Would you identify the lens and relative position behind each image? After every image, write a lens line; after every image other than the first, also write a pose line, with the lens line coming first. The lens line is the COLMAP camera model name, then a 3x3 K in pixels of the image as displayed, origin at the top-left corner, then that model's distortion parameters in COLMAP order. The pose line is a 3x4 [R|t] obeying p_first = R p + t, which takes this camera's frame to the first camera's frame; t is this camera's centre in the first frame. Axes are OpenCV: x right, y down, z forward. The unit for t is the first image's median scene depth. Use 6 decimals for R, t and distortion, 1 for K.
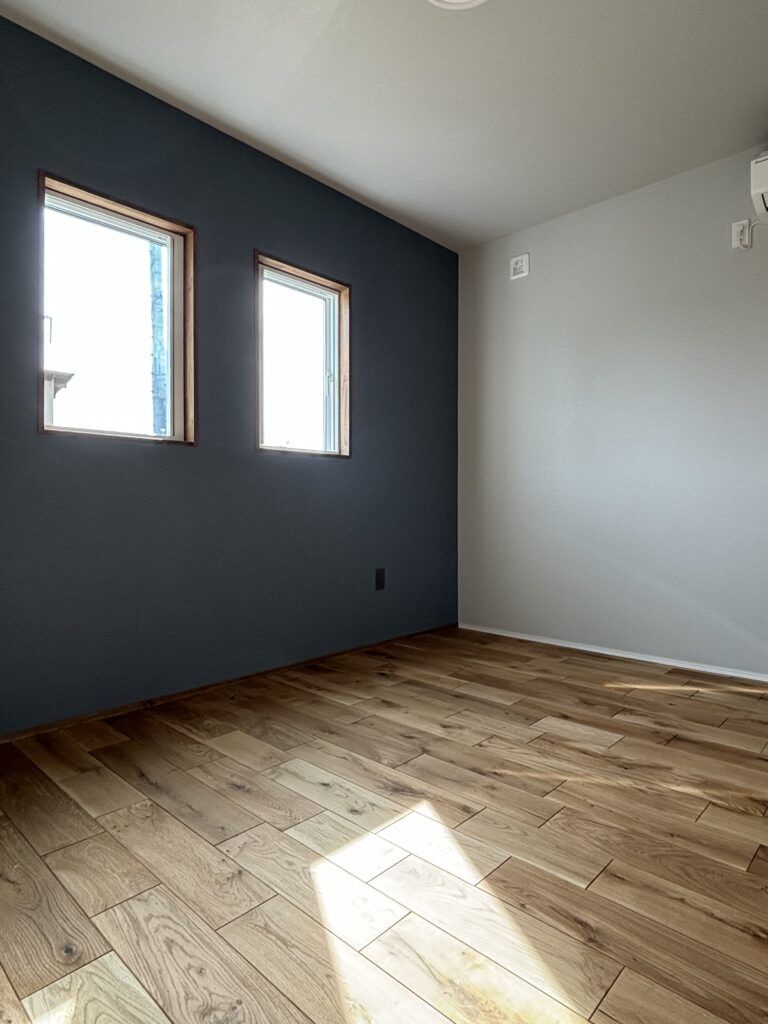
lens RADIAL K [[583.4, 0, 384.1], [0, 583.4, 510.9], [0, 0, 1]] dist [-0.001928, -0.000589]
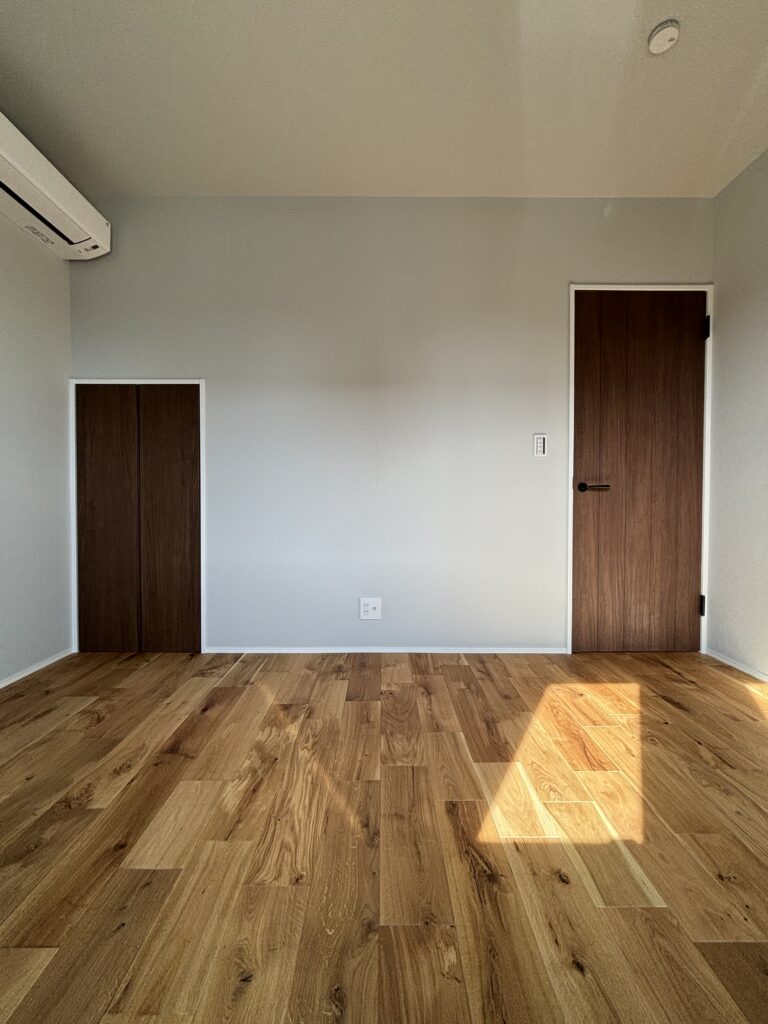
lens RADIAL K [[416.8, 0, 385.3], [0, 416.8, 505.2], [0, 0, 1]] dist [0.000496, -0.000074]
pose [[-0.687576, -0.011635, 0.726019, -0.264890], [0.004913, 0.999774, 0.020675, -0.030779], [-0.726096, 0.017783, -0.687363, 1.388560]]
